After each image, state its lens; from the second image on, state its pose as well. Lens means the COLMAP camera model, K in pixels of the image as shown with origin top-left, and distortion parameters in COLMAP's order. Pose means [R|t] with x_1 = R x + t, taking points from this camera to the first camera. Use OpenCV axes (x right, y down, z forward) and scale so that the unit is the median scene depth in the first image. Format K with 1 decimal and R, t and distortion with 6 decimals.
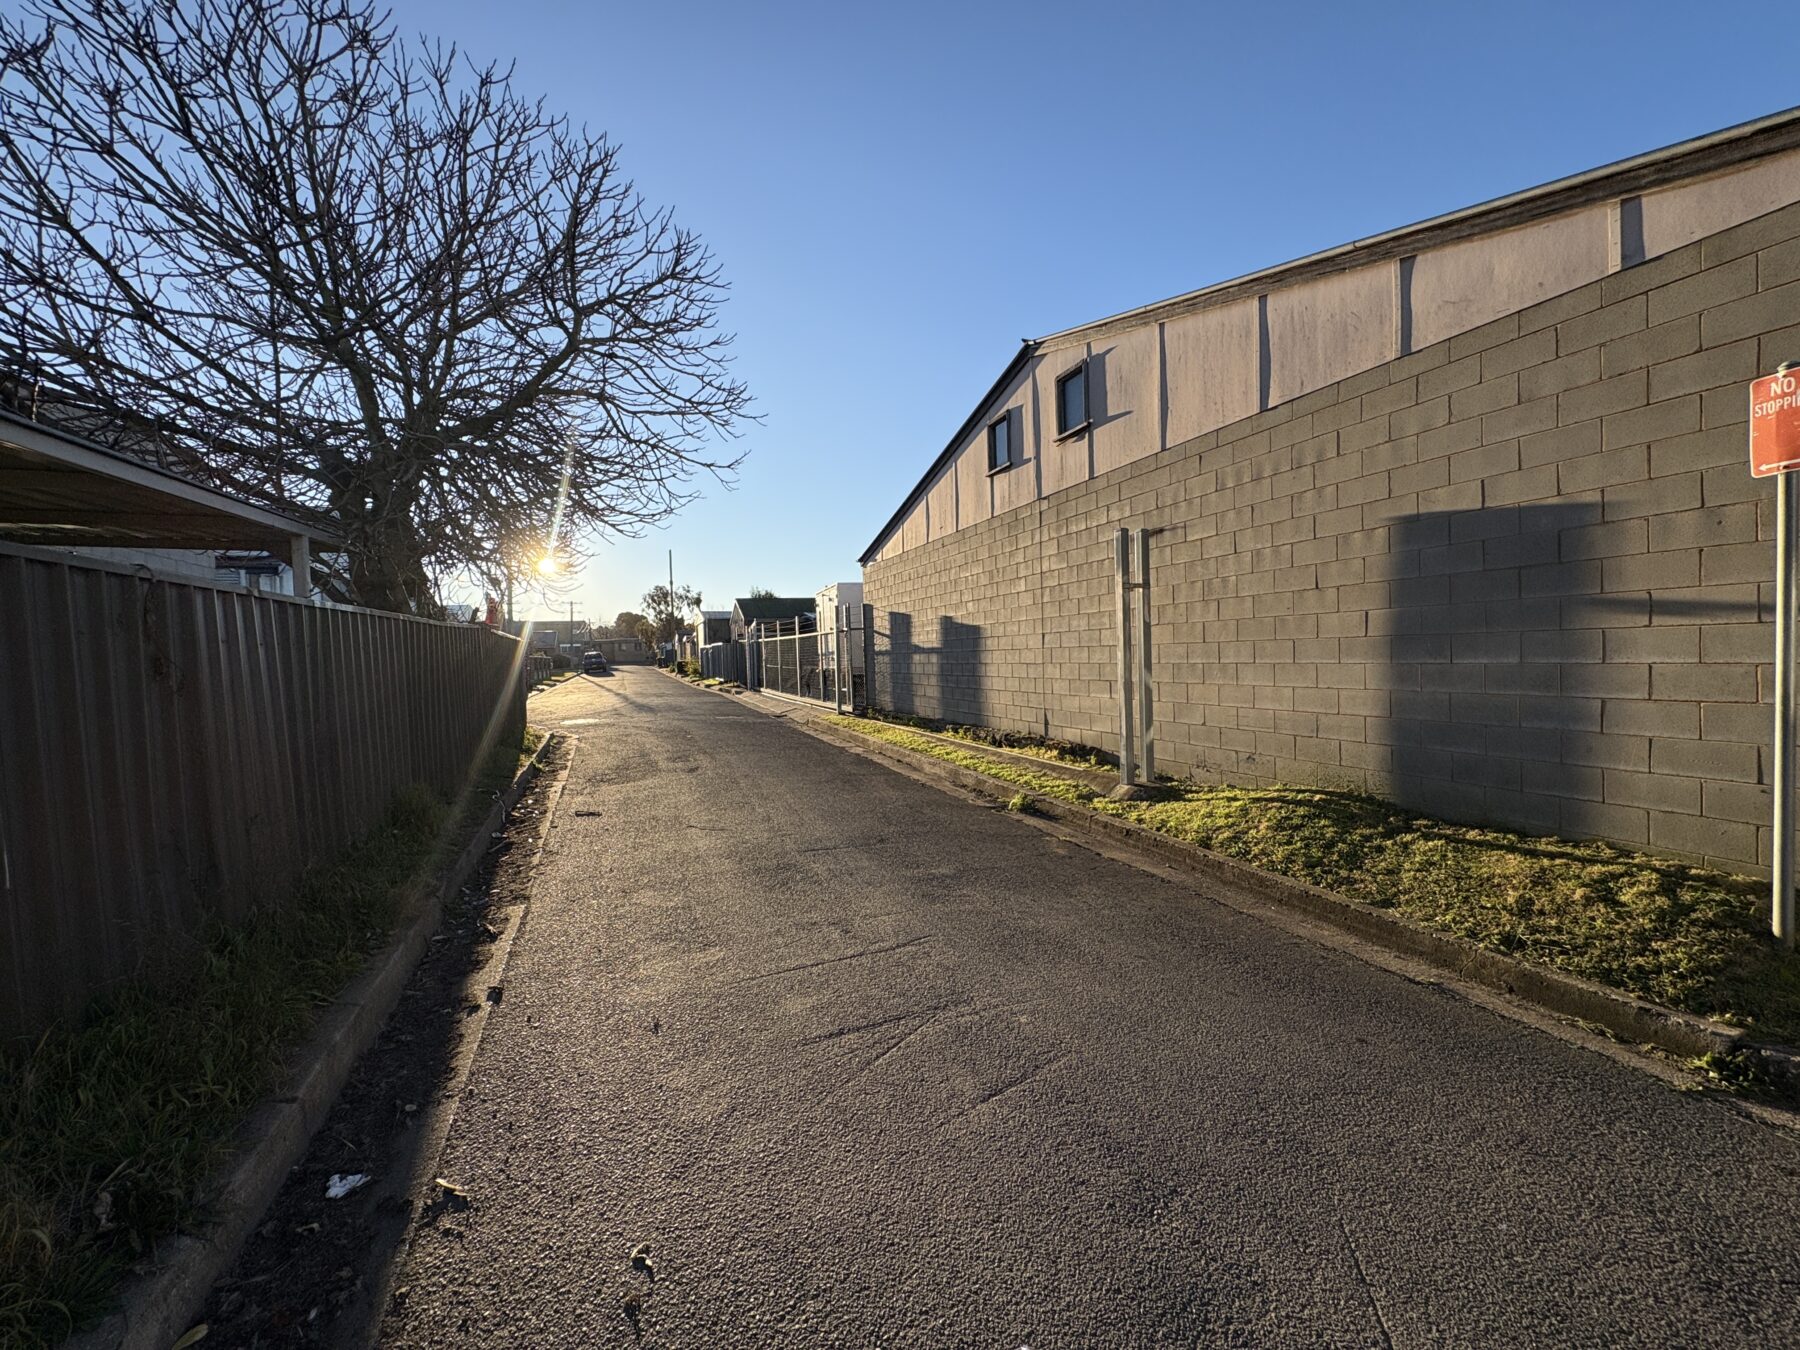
lens RADIAL K [[714.0, 0, 906.6], [0, 714.0, 675.8], [0, 0, 1]] dist [-0.004027, 0.000373]
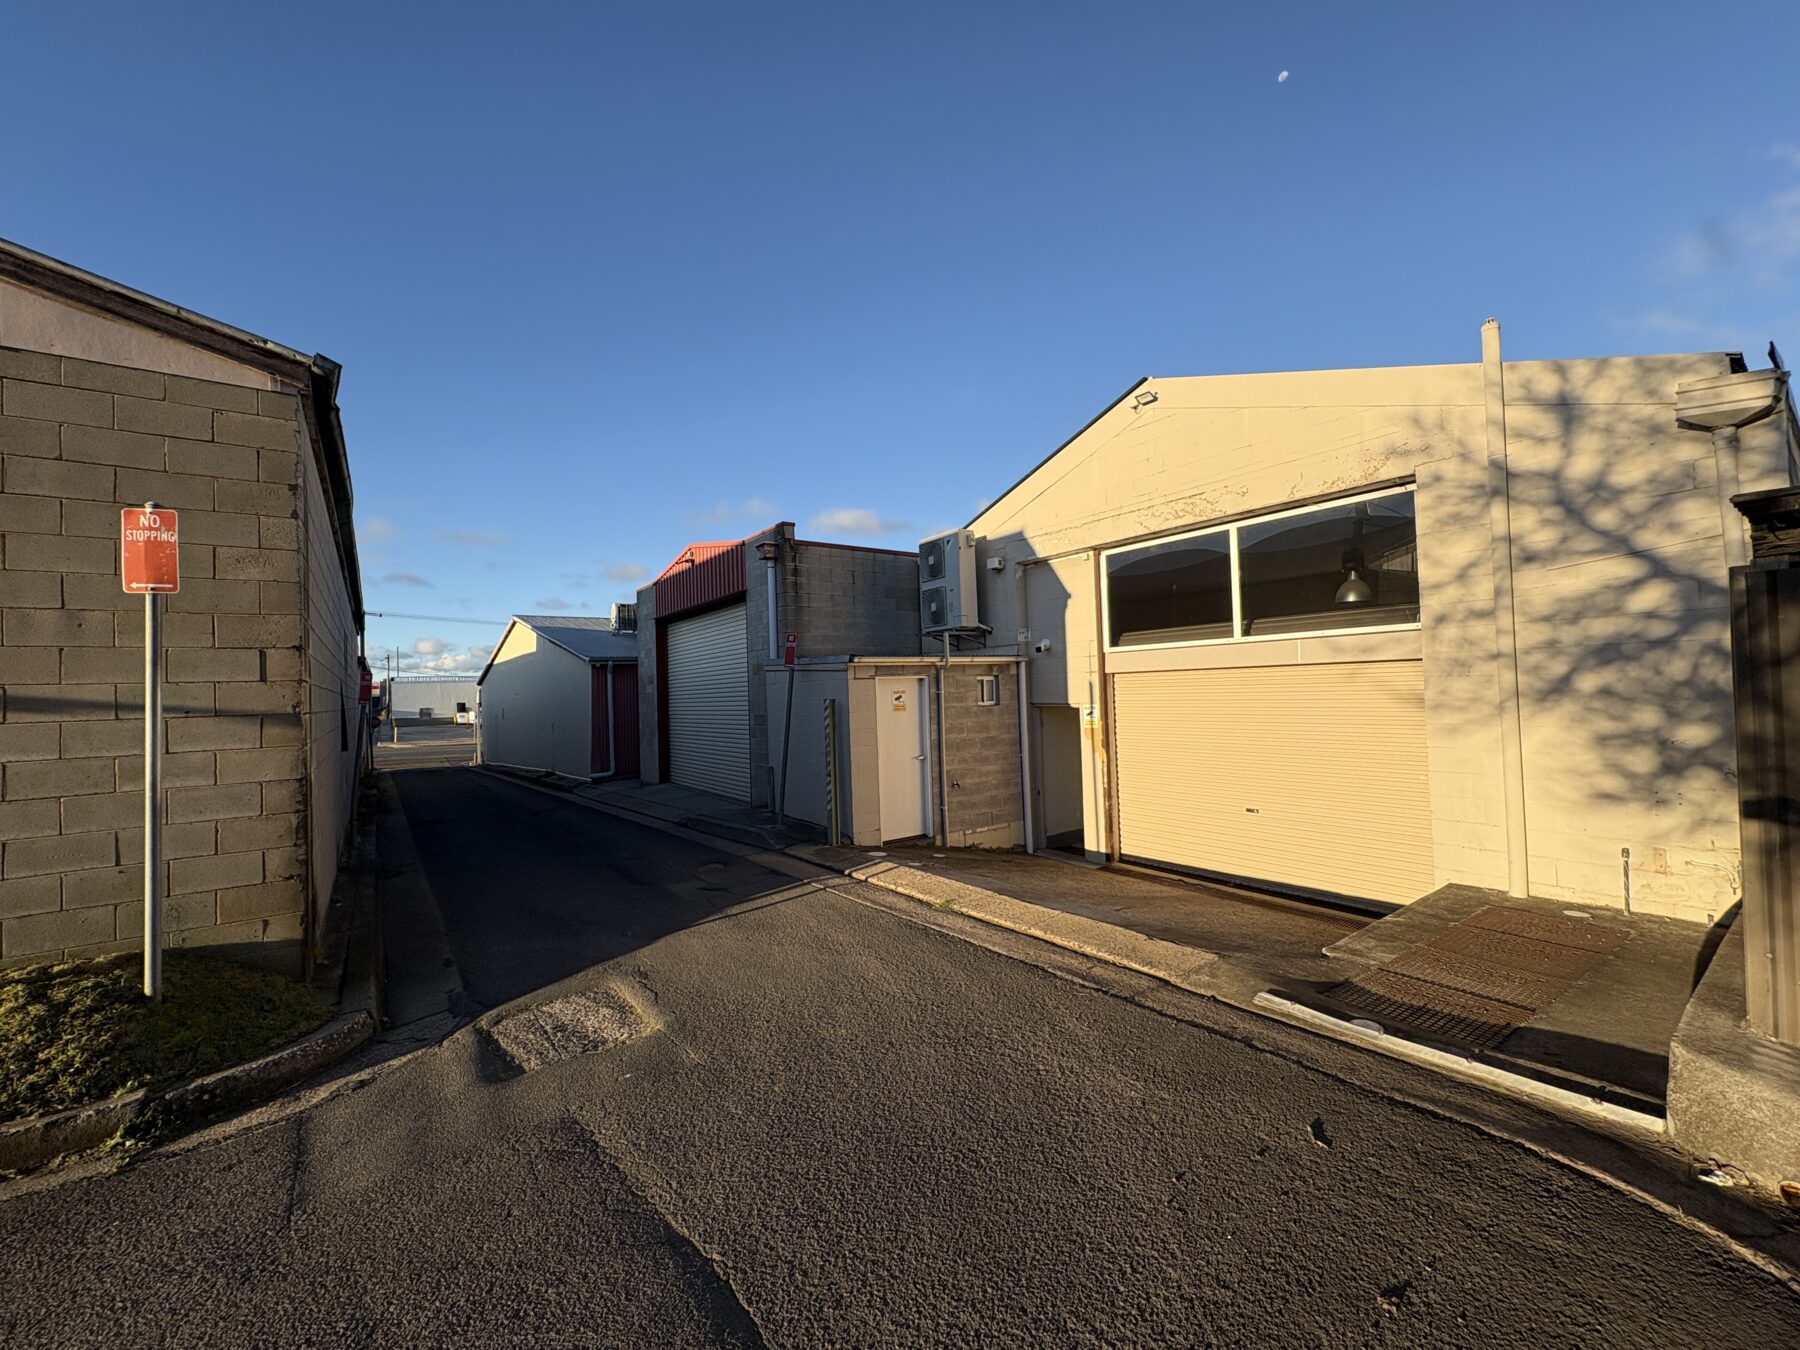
lens RADIAL K [[714.0, 0, 902.7], [0, 714.0, 679.1], [0, 0, 1]] dist [-0.004027, 0.000373]
pose [[-0.260444, 0.053274, 0.964018, -0.207234], [0.066550, 0.997092, -0.037122, -0.015641], [-0.963193, 0.054488, -0.263232, 0.107800]]
